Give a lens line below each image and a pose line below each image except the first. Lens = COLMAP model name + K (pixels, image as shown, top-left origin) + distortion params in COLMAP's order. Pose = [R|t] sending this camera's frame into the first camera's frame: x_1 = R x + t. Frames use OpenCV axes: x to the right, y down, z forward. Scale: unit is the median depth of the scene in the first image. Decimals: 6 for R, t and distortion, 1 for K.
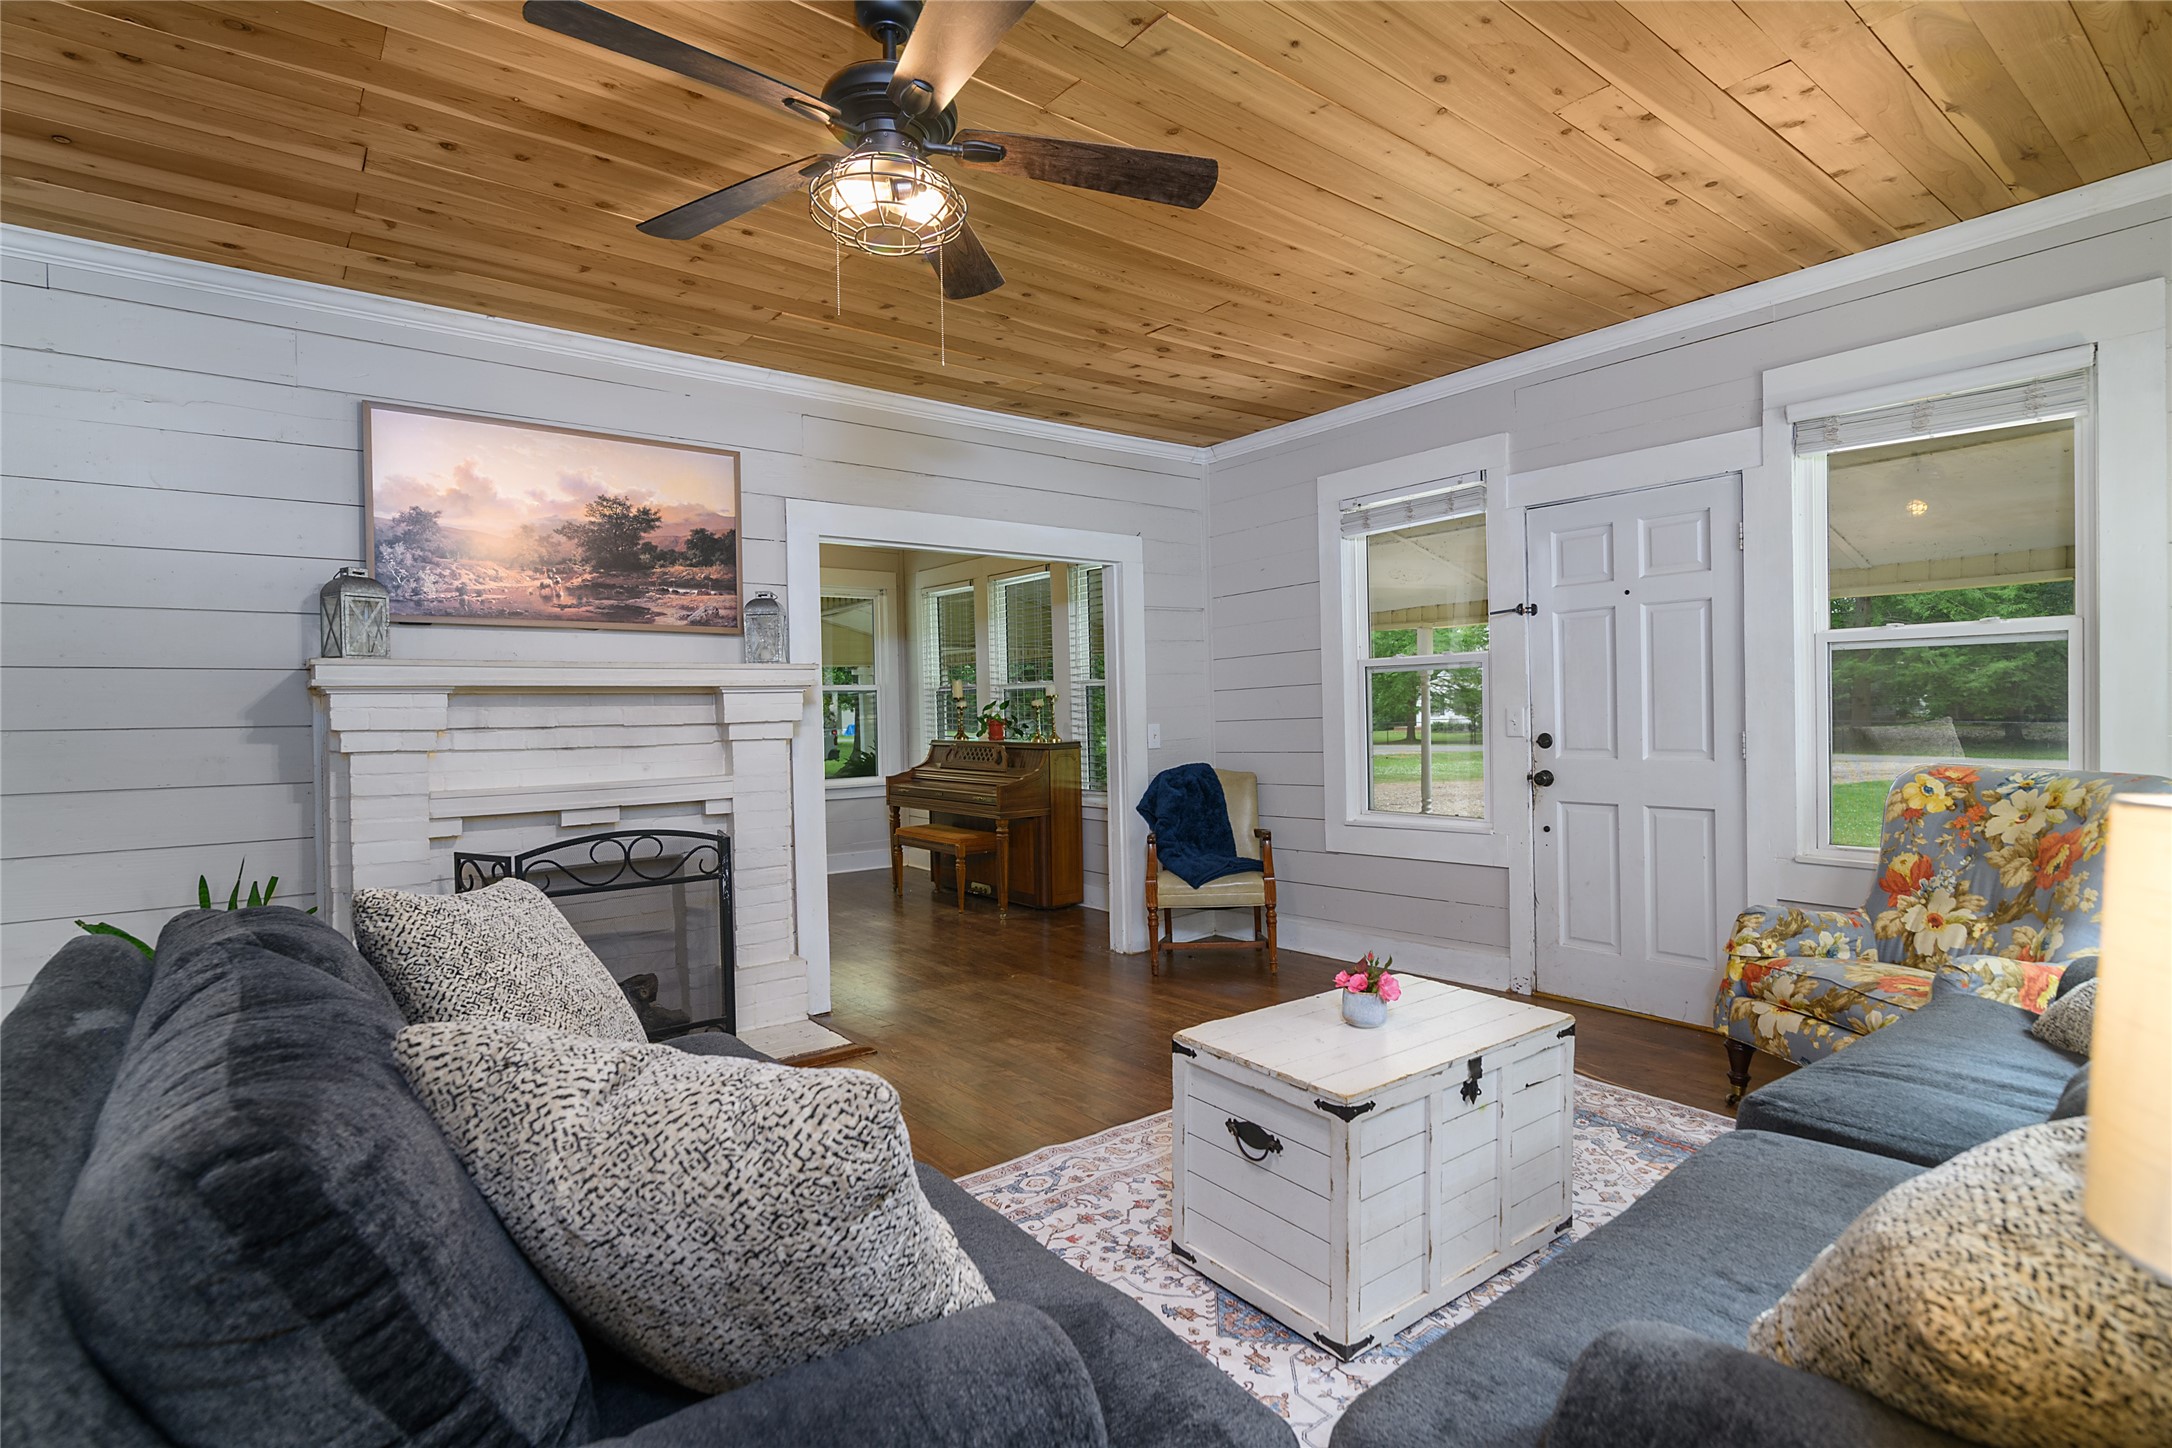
lens RADIAL K [[1062.0, 0, 1086.0], [0, 1062.0, 724.0], [0, 0, 1]] dist [-0.008724, 0.000087]
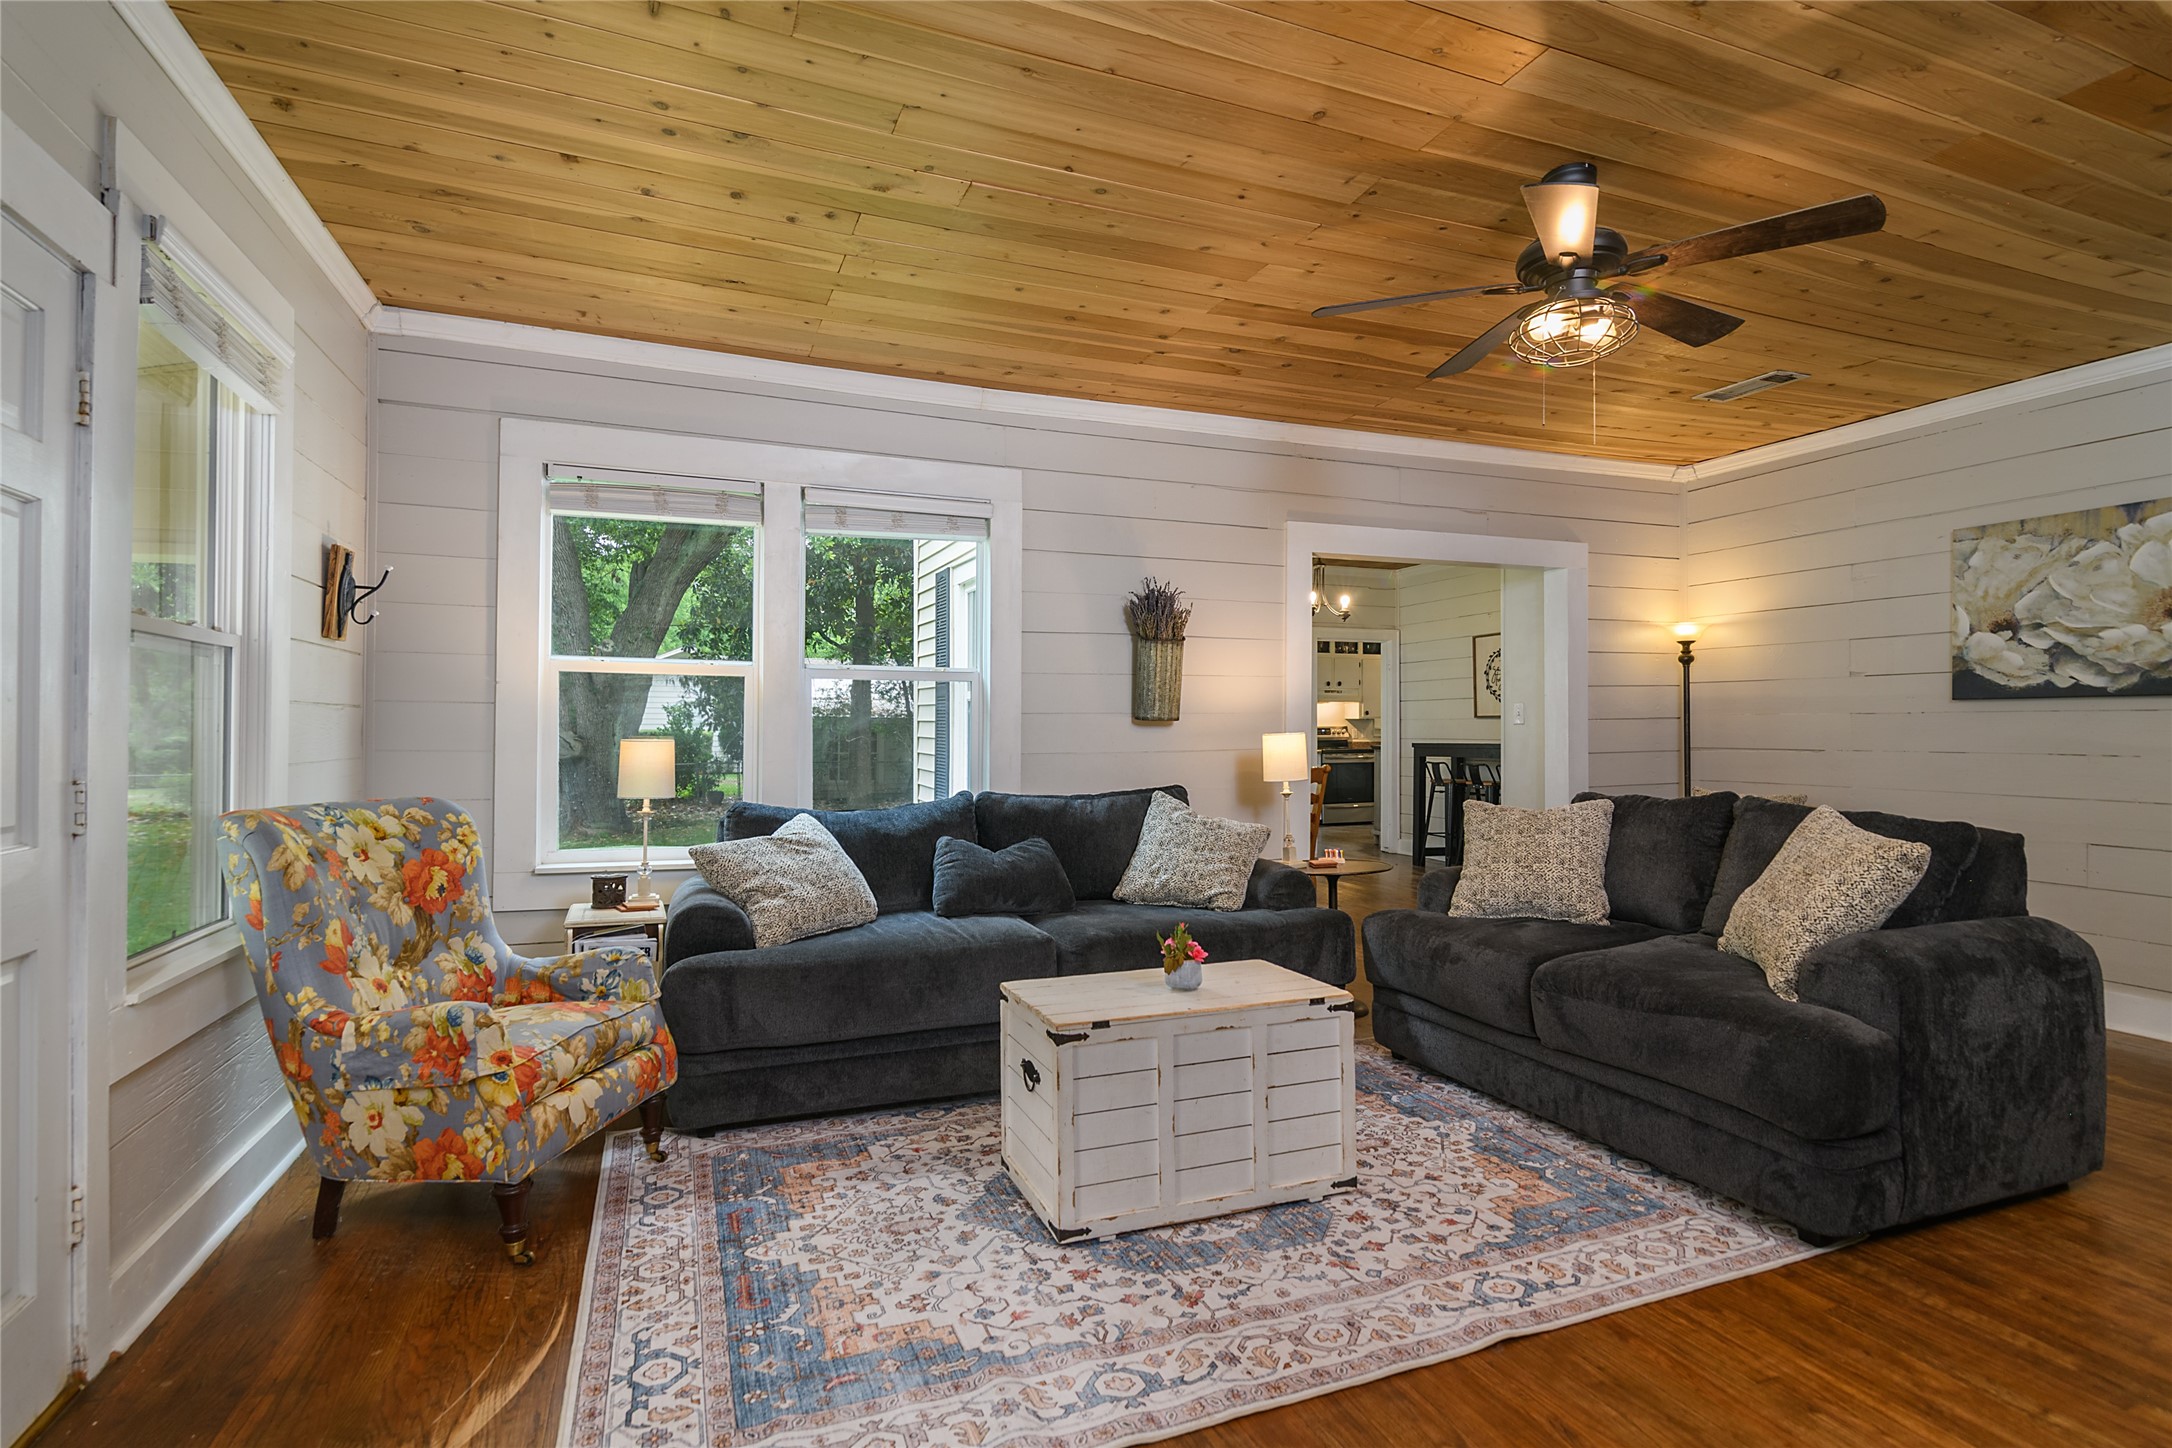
lens RADIAL K [[1062.0, 0, 1086.0], [0, 1062.0, 724.0], [0, 0, 1]] dist [-0.008724, 0.000087]
pose [[-0.957304, 0.020928, 0.288324, 0.010793], [0.023089, 0.999725, 0.004096, -0.009686], [-0.288159, 0.010579, -0.957524, 1.168804]]
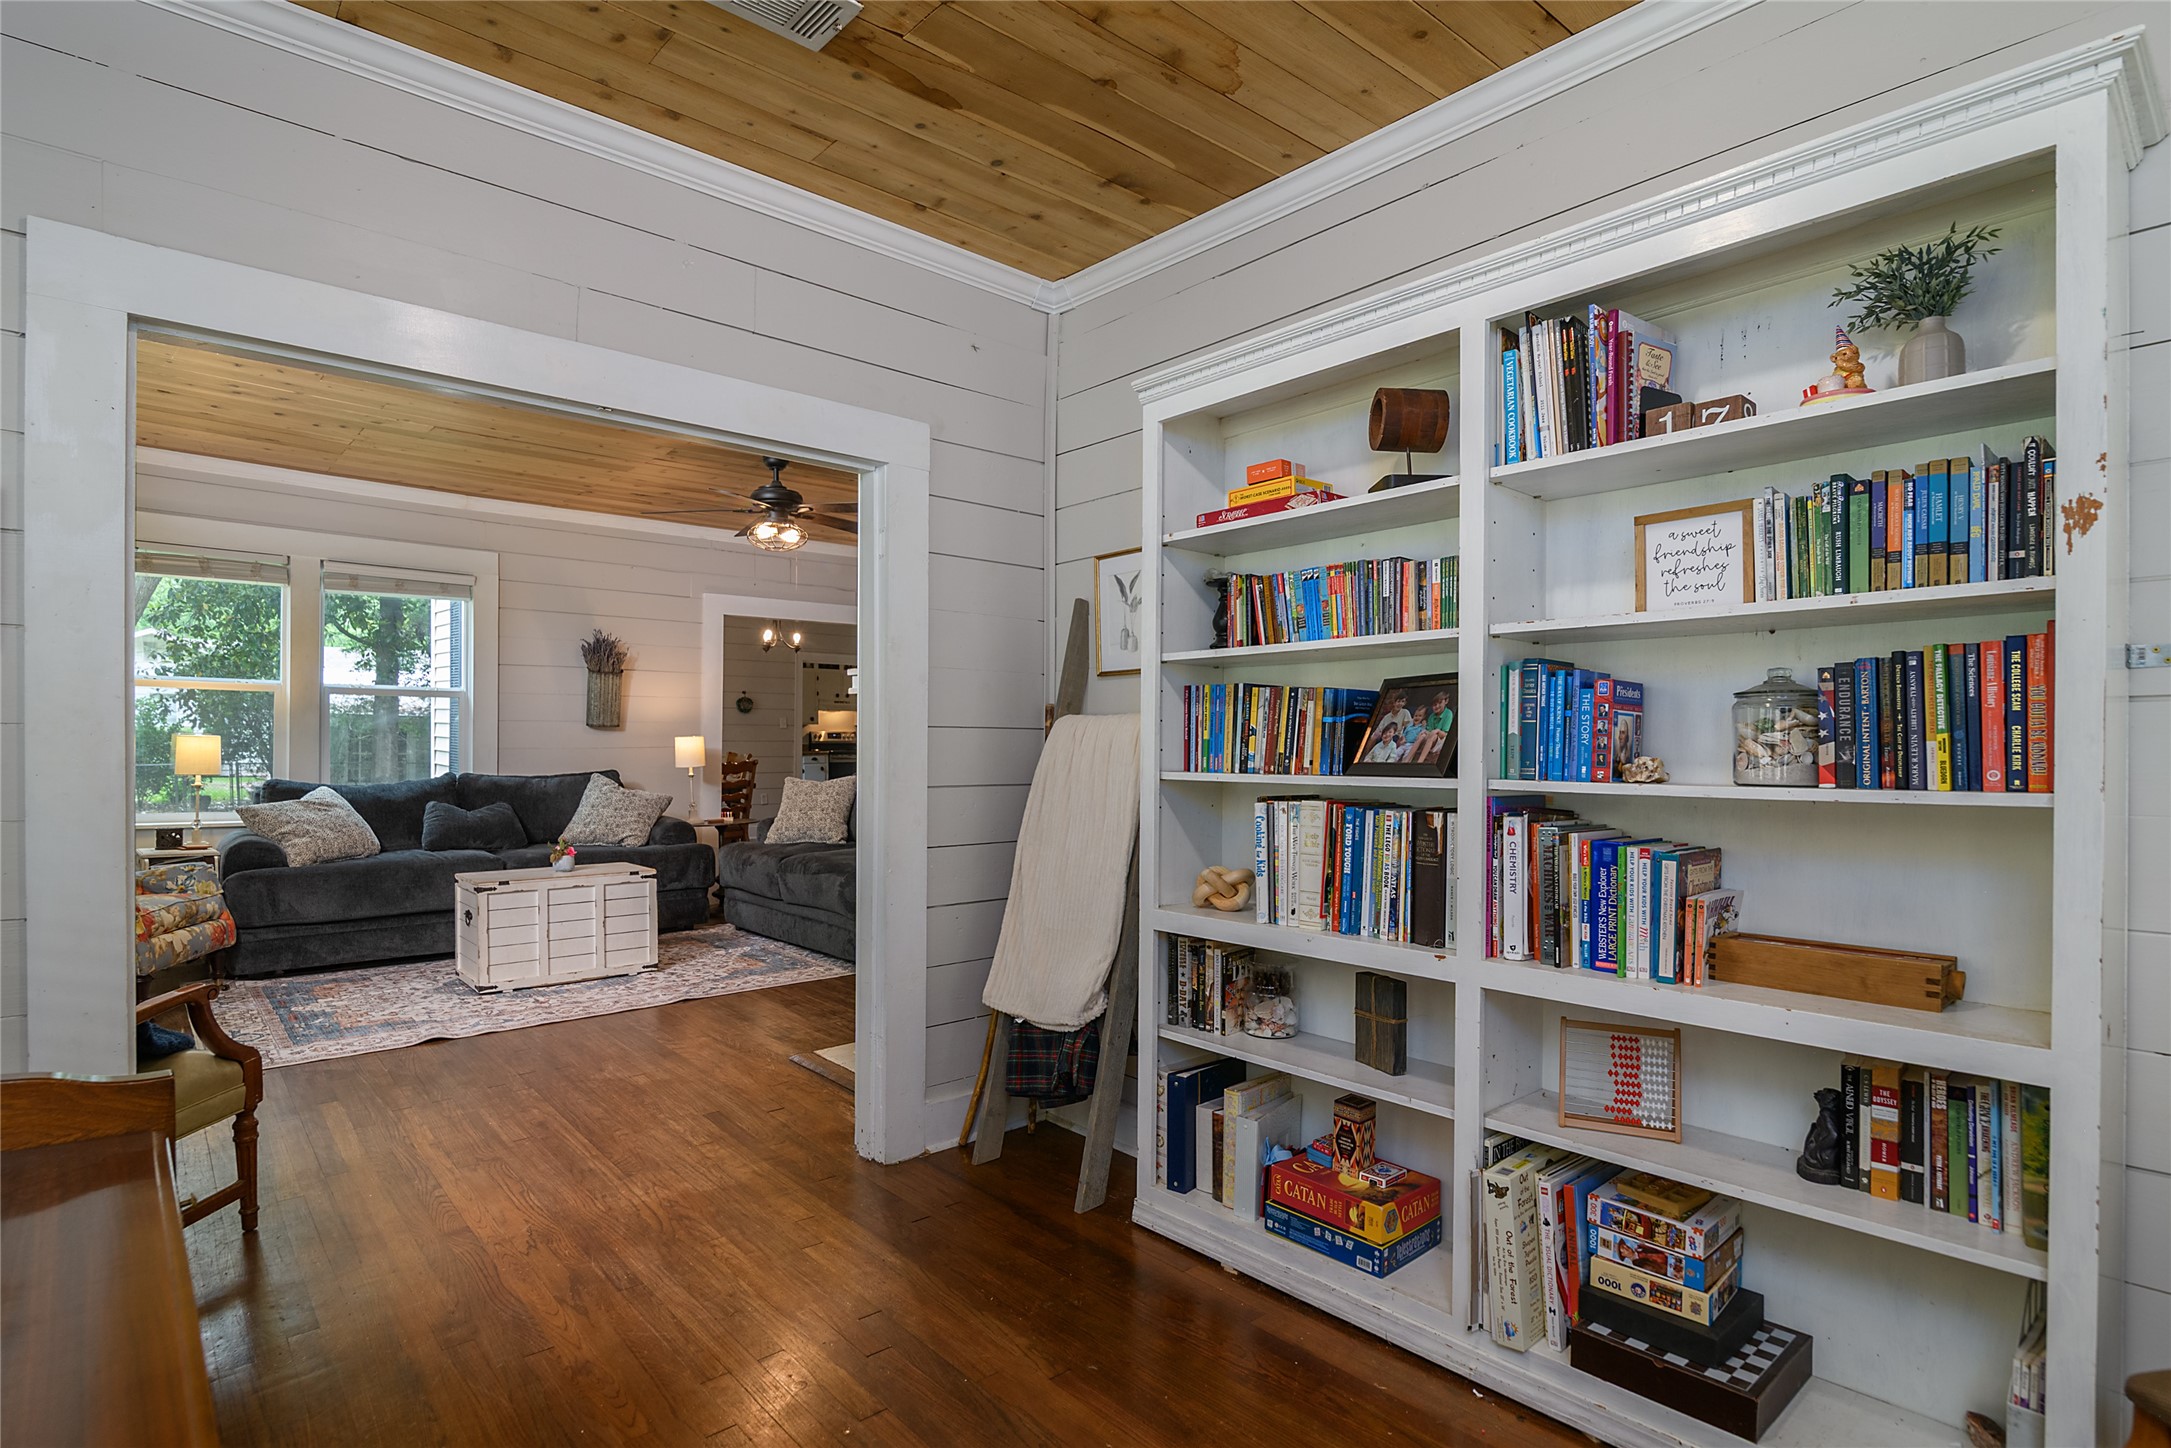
lens RADIAL K [[1081.6, 0, 1063.6], [0, 1081.6, 754.7], [0, 0, 1]] dist [-0.001497, 0.000131]
pose [[-0.998469, 0.009189, -0.054540, -0.355867], [0.007289, 0.999363, 0.034932, -0.016689], [0.054826, 0.034481, -0.997900, 1.785669]]
